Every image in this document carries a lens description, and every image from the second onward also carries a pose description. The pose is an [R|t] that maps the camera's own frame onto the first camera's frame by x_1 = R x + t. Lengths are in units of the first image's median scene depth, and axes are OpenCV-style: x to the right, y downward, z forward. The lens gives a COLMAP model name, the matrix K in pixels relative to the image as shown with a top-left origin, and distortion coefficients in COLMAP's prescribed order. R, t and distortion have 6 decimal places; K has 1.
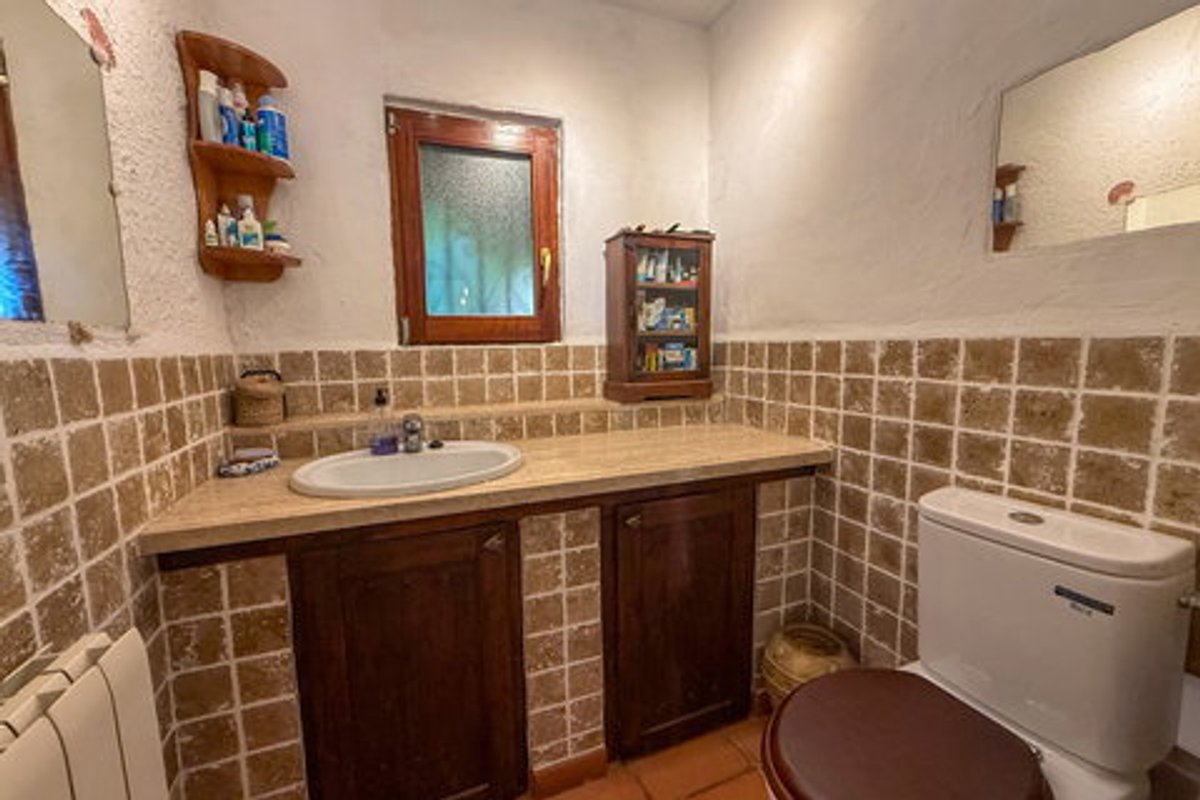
lens RADIAL K [[475.8, 0, 594.2], [0, 475.8, 400.9], [0, 0, 1]] dist [-0.000890, 0.001057]
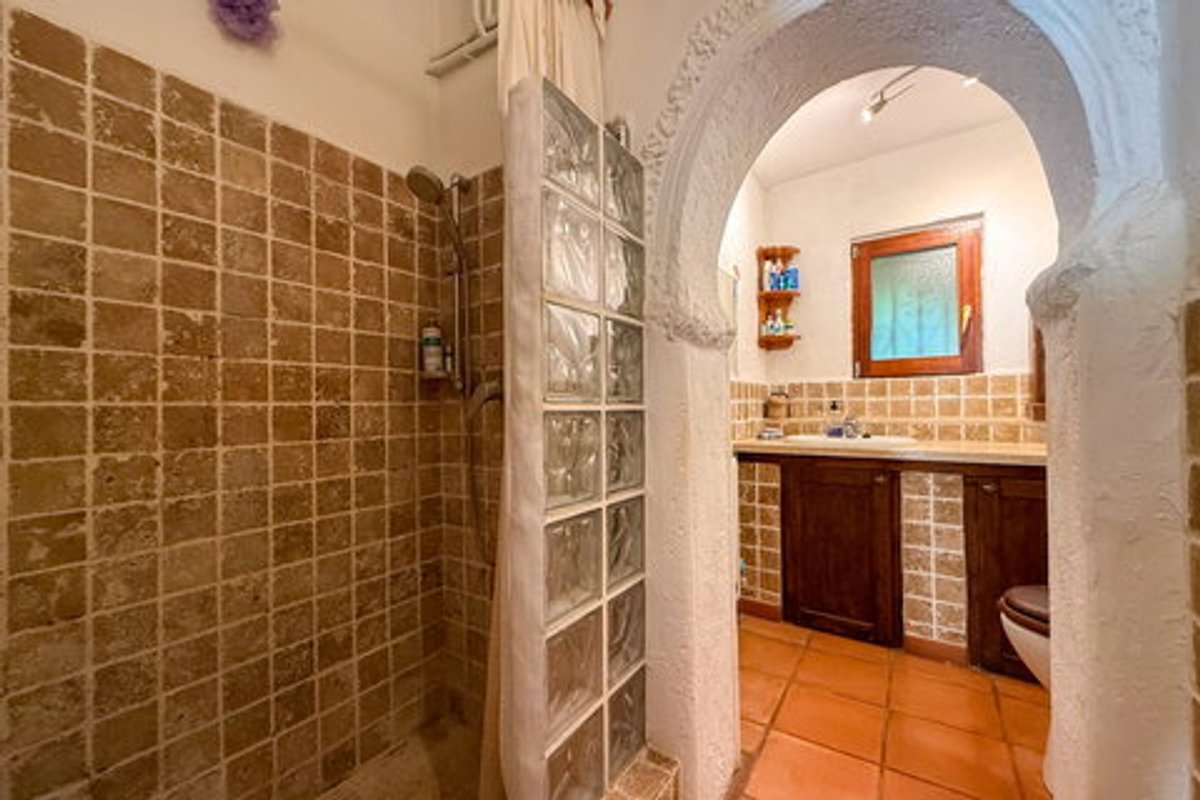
lens RADIAL K [[475.8, 0, 598.7], [0, 475.8, 401.1], [0, 0, 1]] dist [-0.000890, 0.001057]
pose [[0.544677, 0.001131, -0.838645, 0.597275], [-0.096249, 0.993476, -0.061171, 0.175679], [0.833104, 0.114037, 0.541233, -0.753385]]
